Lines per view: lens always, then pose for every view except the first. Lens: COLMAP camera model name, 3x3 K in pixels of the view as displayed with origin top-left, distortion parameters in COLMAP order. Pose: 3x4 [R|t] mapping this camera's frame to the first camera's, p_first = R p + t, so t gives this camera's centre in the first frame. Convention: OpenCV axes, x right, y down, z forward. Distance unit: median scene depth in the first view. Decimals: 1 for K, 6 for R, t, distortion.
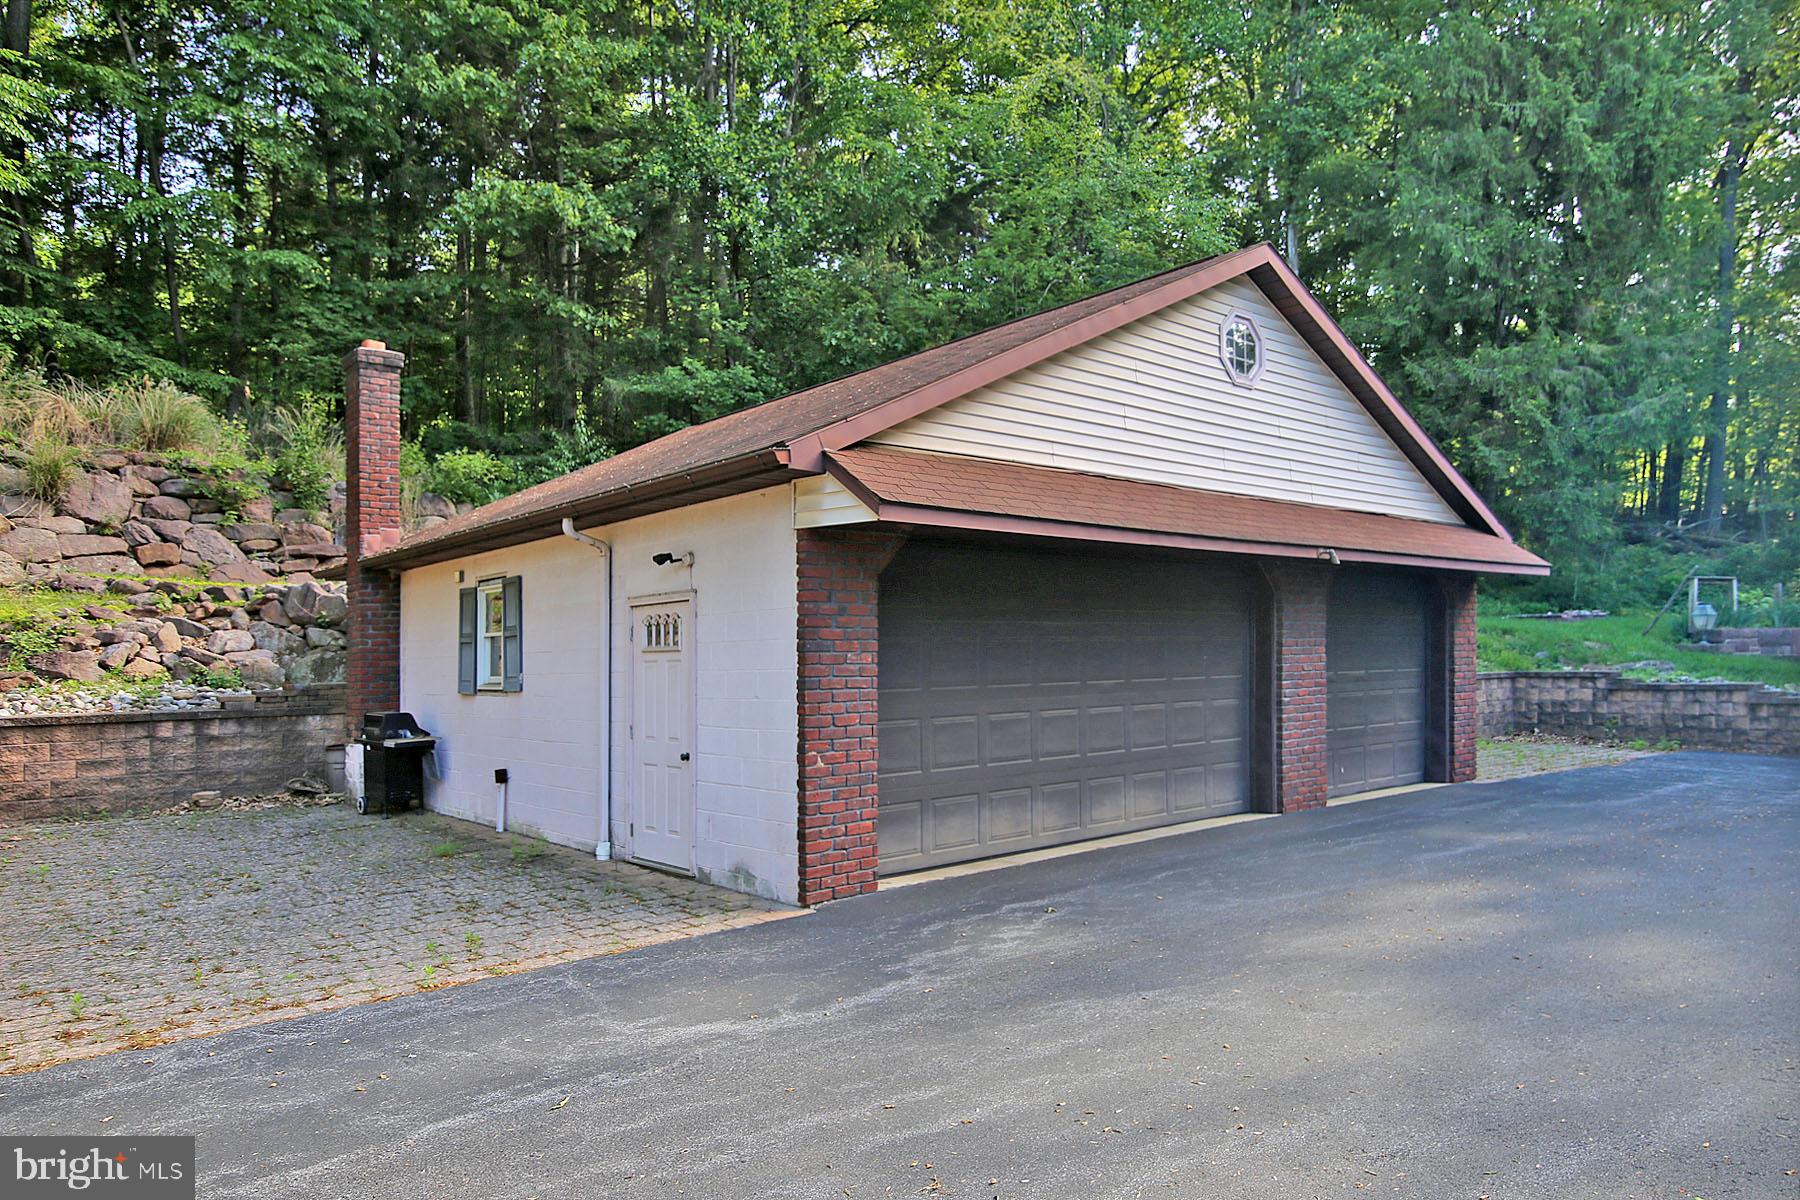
lens RADIAL K [[1148.8, 0, 896.1], [0, 1148.8, 646.2], [0, 0, 1]] dist [-0.004433, -0.003348]
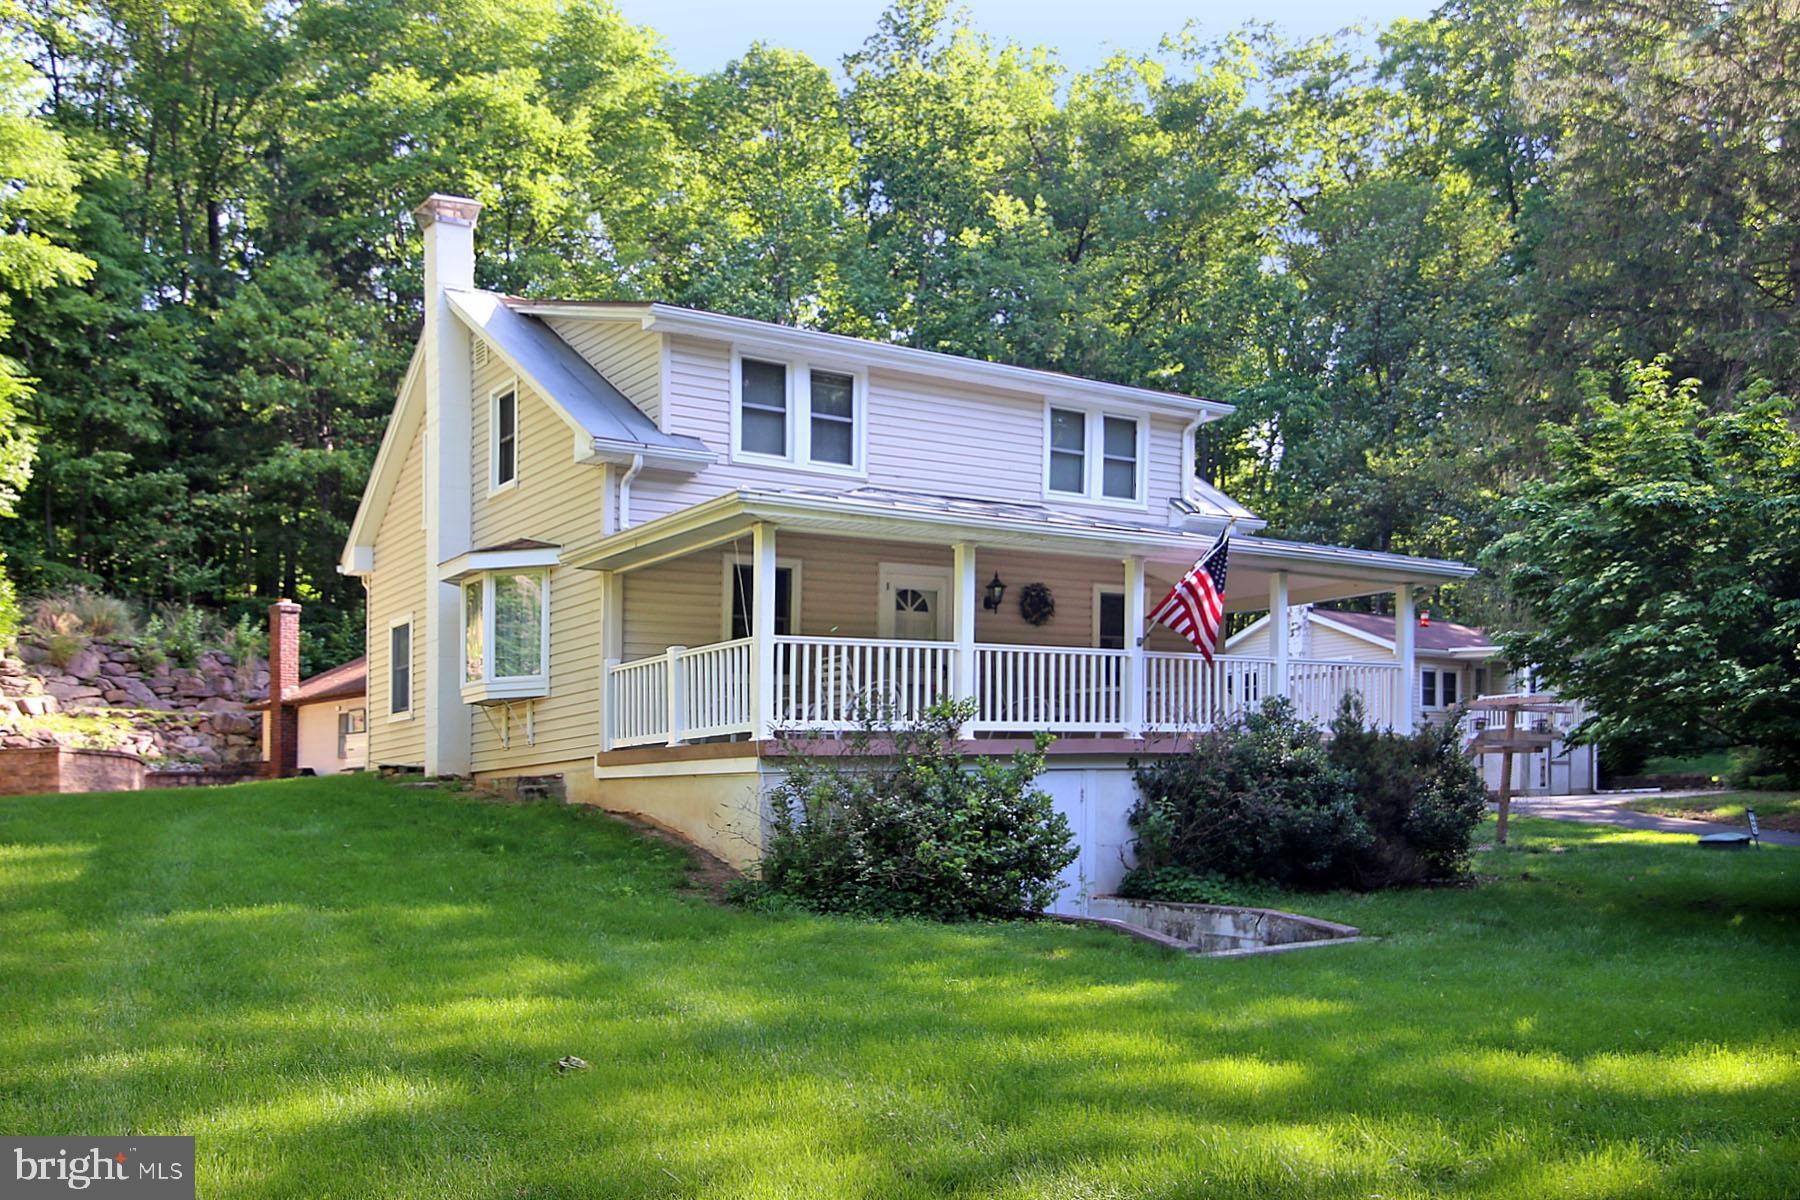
lens RADIAL K [[1420.8, 0, 900.0], [0, 1420.8, 600.0], [0, 0, 1]] dist [-0.004670, -0.000941]
pose [[0.983114, 0.007380, 0.182846, 0.185339], [0.016738, 0.991371, -0.130013, 0.097728], [-0.182227, 0.130879, 0.974507, -1.743247]]
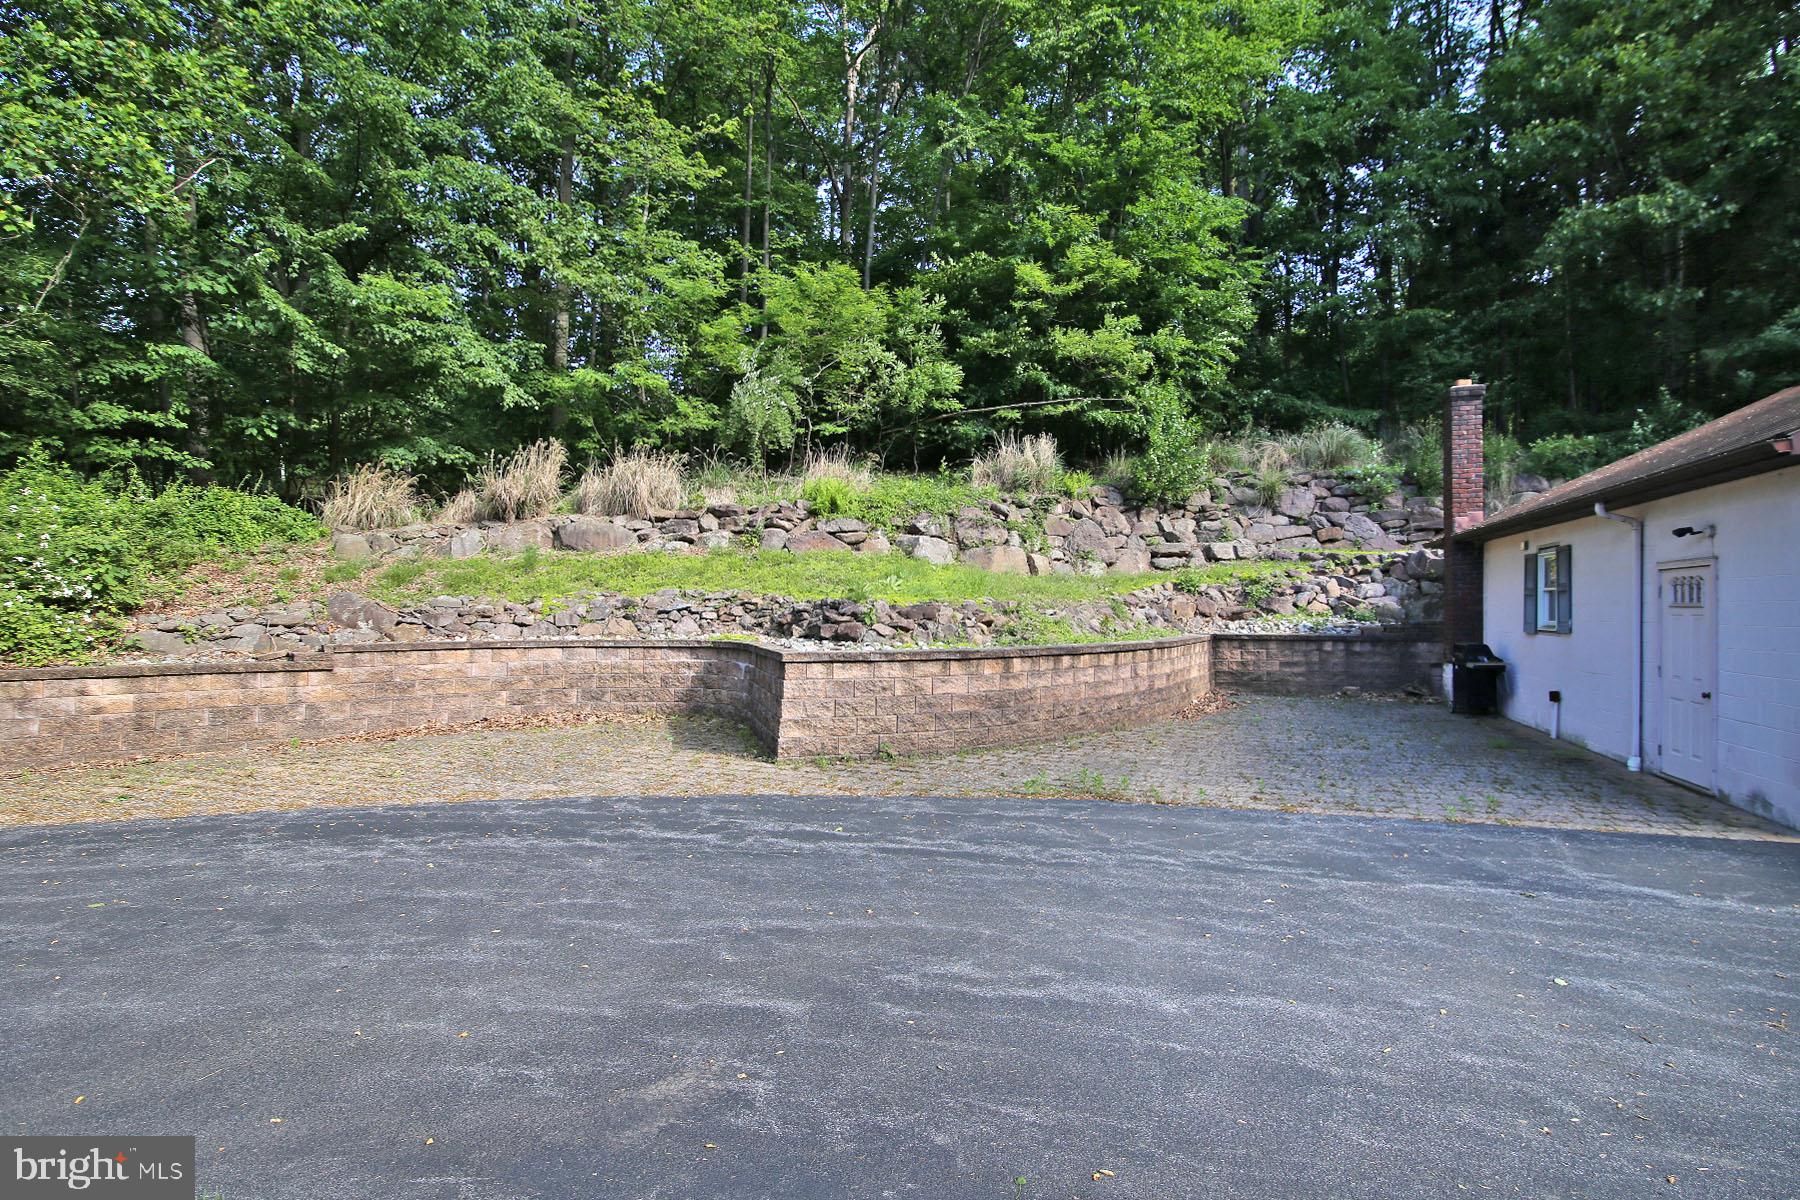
lens RADIAL K [[838.4, 0, 931.6], [0, 838.4, 591.8], [0, 0, 1]] dist [-0.015103, 0.000048]
pose [[0.512743, 0.004359, -0.858531, 0.083827], [0.001169, 0.999983, 0.005775, -0.010592], [0.858541, -0.003965, 0.512729, -0.082460]]
